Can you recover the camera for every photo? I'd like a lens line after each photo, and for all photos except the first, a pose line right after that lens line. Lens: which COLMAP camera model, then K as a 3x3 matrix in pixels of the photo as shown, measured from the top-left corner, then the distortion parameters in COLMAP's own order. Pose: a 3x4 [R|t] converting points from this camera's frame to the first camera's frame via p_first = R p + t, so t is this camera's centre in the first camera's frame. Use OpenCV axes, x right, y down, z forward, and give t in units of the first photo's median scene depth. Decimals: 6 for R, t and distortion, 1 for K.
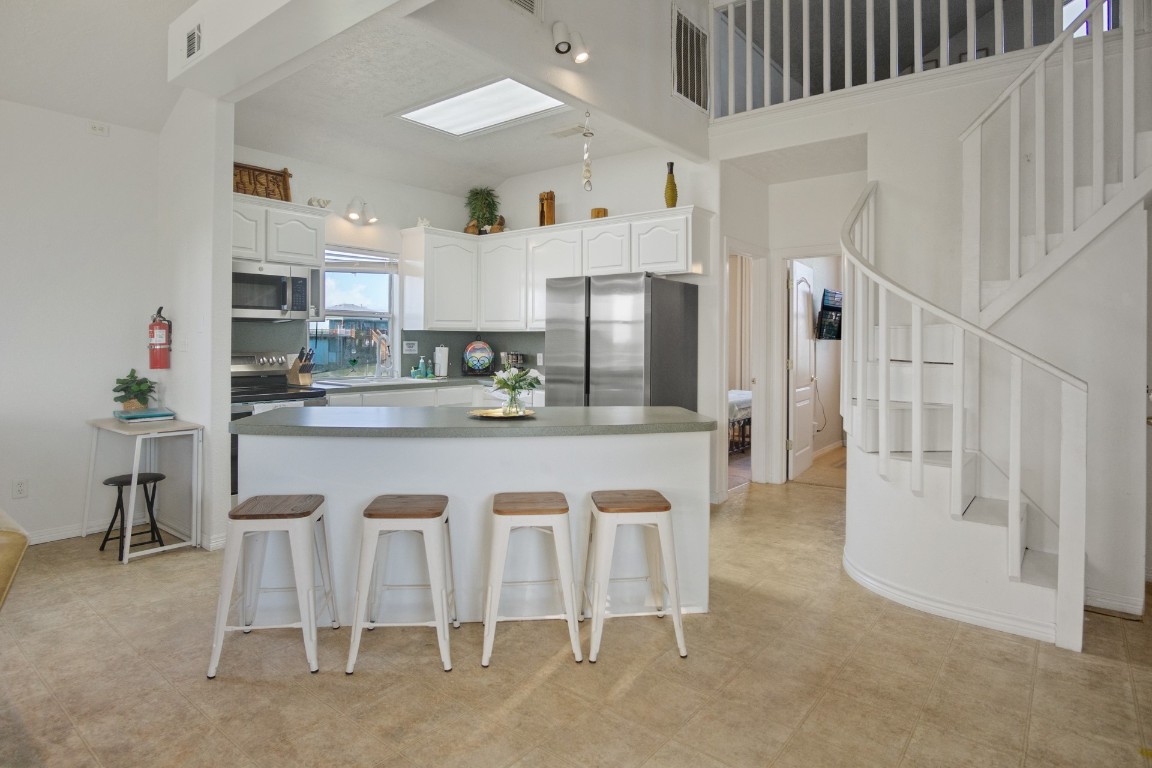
lens RADIAL K [[627.4, 0, 580.0], [0, 627.4, 341.8], [0, 0, 1]] dist [-0.021347, 0.002445]
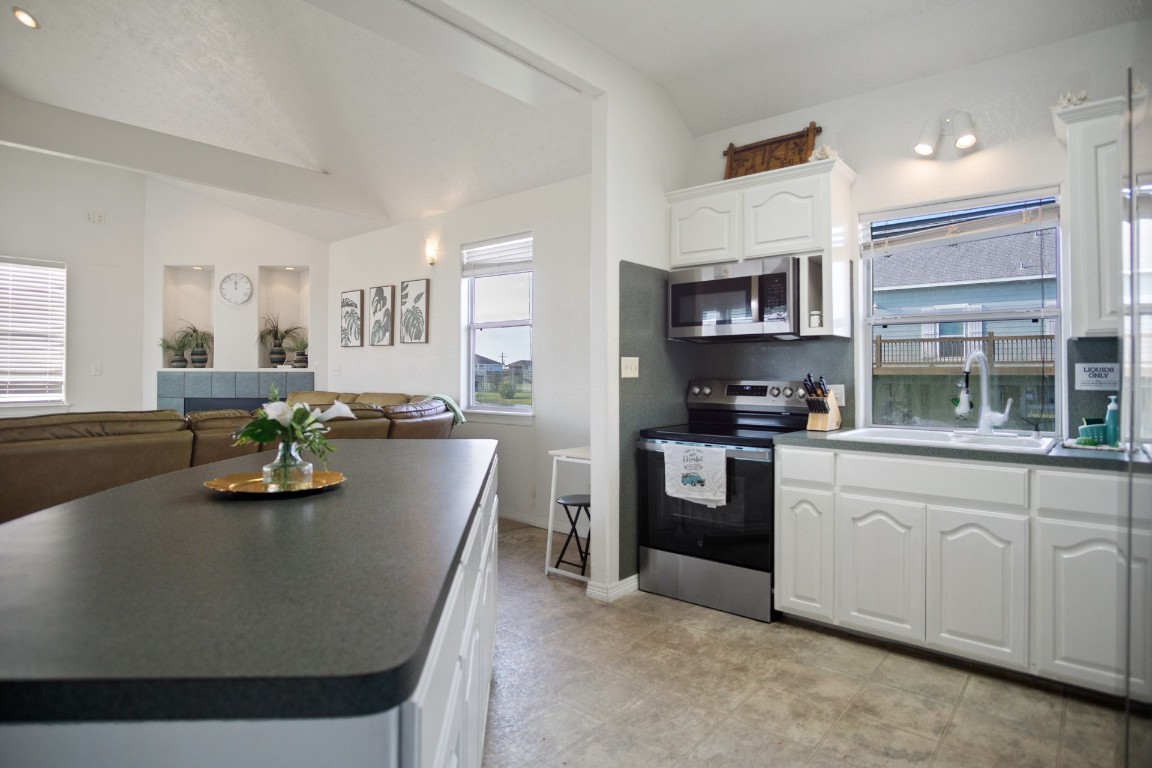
lens RADIAL K [[621.0, 0, 575.6], [0, 621.0, 368.9], [0, 0, 1]] dist [-0.026481, 0.001574]
pose [[-0.038357, -0.017836, -0.999105, 0.232474], [-0.004037, 0.999835, -0.017694, 0.015418], [0.999256, 0.003354, -0.038423, 0.754140]]
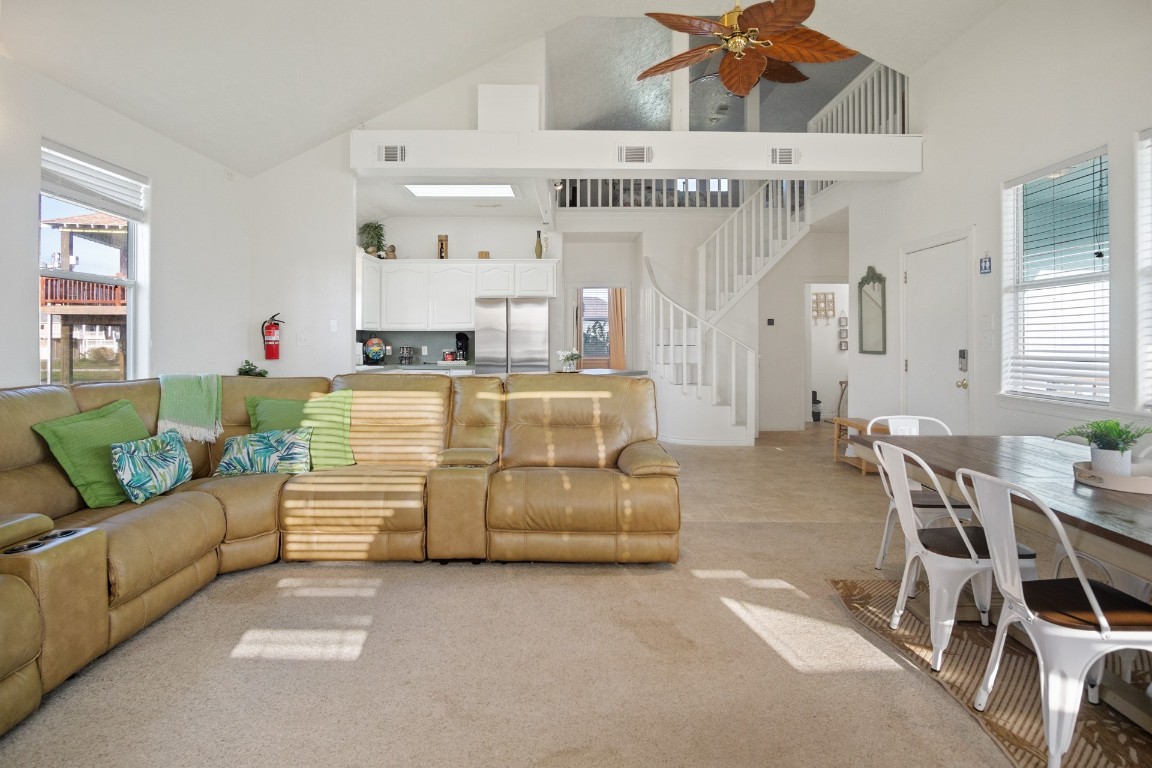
lens RADIAL K [[613.9, 0, 580.5], [0, 613.9, 333.9], [0, 0, 1]] dist [-0.026031, 0.000281]
pose [[0.782229, -0.003300, 0.622982, -0.796470], [0.008171, 0.999954, -0.004963, -0.000021], [-0.622938, 0.008973, 0.782220, -0.357224]]
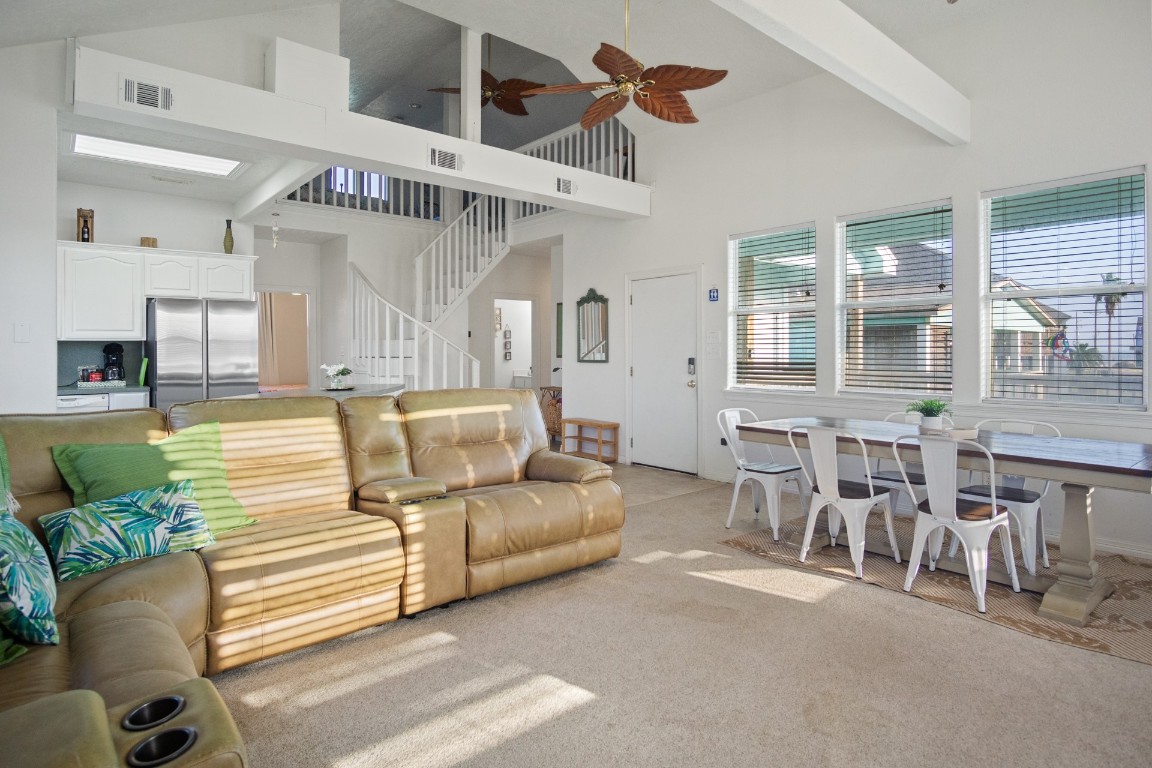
lens RADIAL K [[611.1, 0, 560.2], [0, 611.1, 351.4], [0, 0, 1]] dist [-0.028653, 0.001252]
pose [[0.214008, -0.012570, 0.976751, -1.010521], [0.007504, 0.999909, 0.011224, -0.004392], [-0.976803, 0.004927, 0.214083, -0.000985]]
